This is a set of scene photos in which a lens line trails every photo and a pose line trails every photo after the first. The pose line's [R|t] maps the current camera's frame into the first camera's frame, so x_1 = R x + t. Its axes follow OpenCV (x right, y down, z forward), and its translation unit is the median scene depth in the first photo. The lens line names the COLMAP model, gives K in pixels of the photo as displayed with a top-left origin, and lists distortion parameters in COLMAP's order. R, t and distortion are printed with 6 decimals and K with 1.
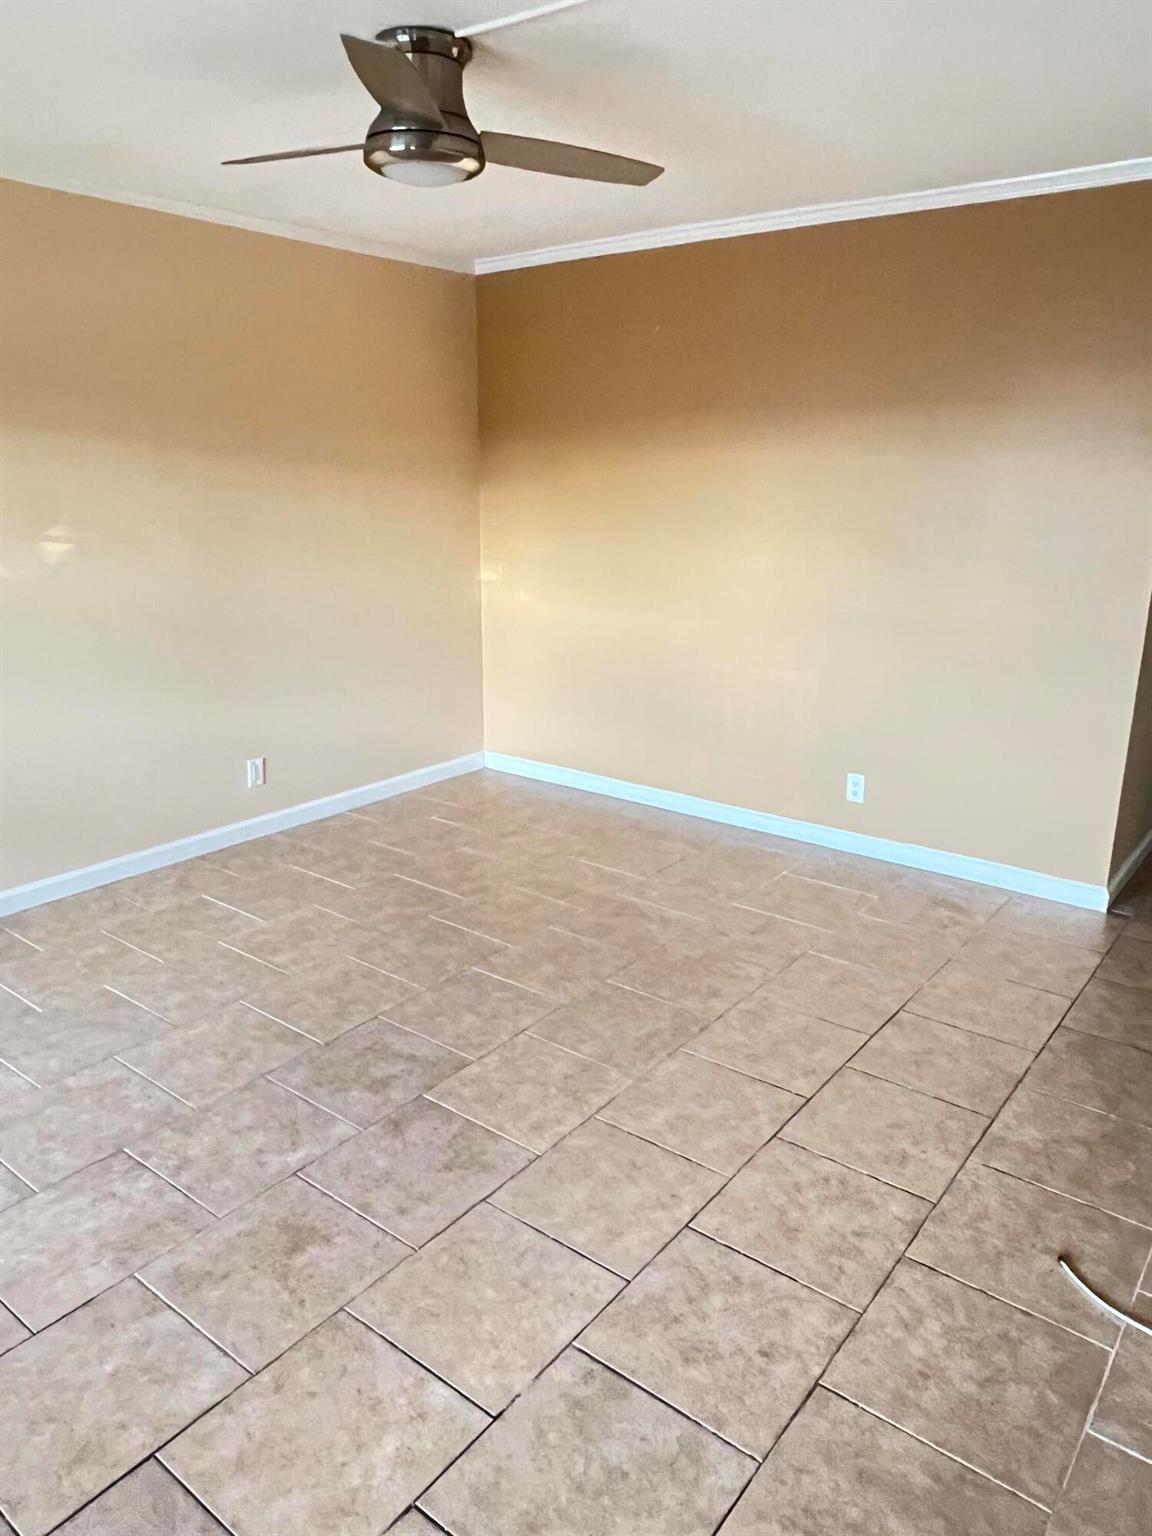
lens RADIAL K [[1066.6, 0, 579.9], [0, 1066.6, 754.1], [0, 0, 1]] dist [0.000444, 0.002216]
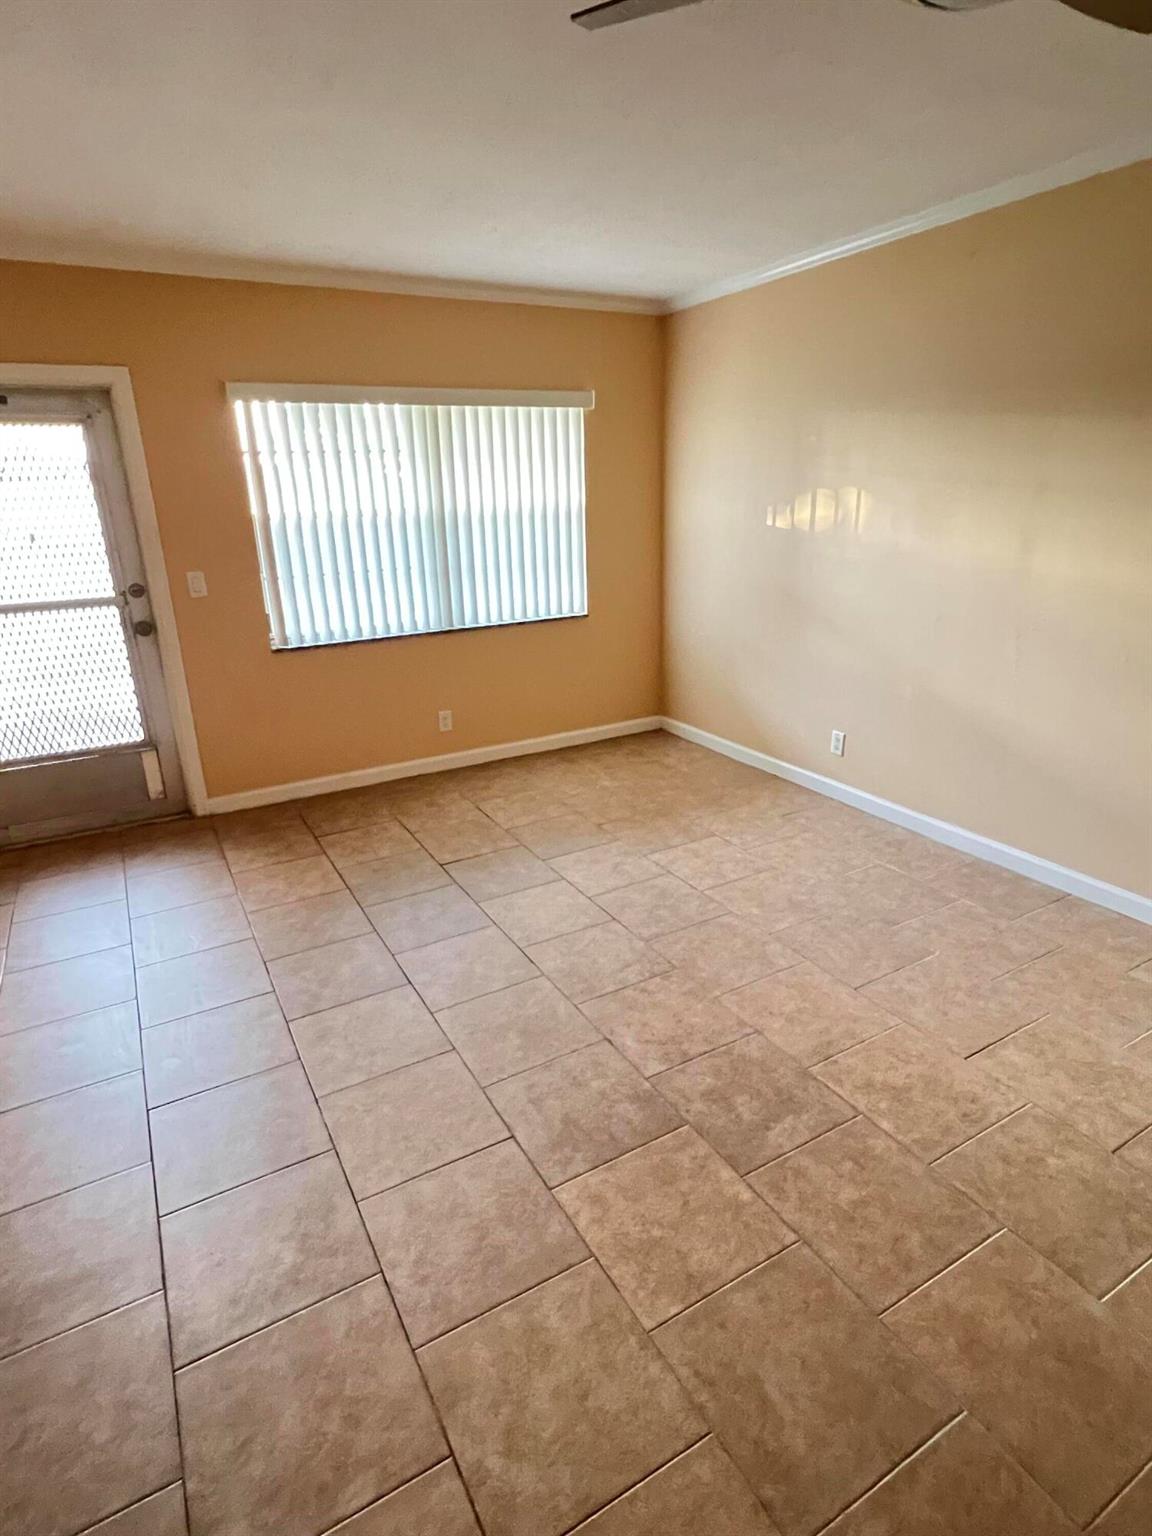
lens RADIAL K [[829.2, 0, 583.1], [0, 829.2, 766.4], [0, 0, 1]] dist [0.017435, -0.002338]
pose [[-0.380550, 0.305246, -0.872930, 0.483410], [-0.215684, 0.888622, 0.404760, -0.279082], [0.899256, 0.342308, -0.272329, 1.052556]]
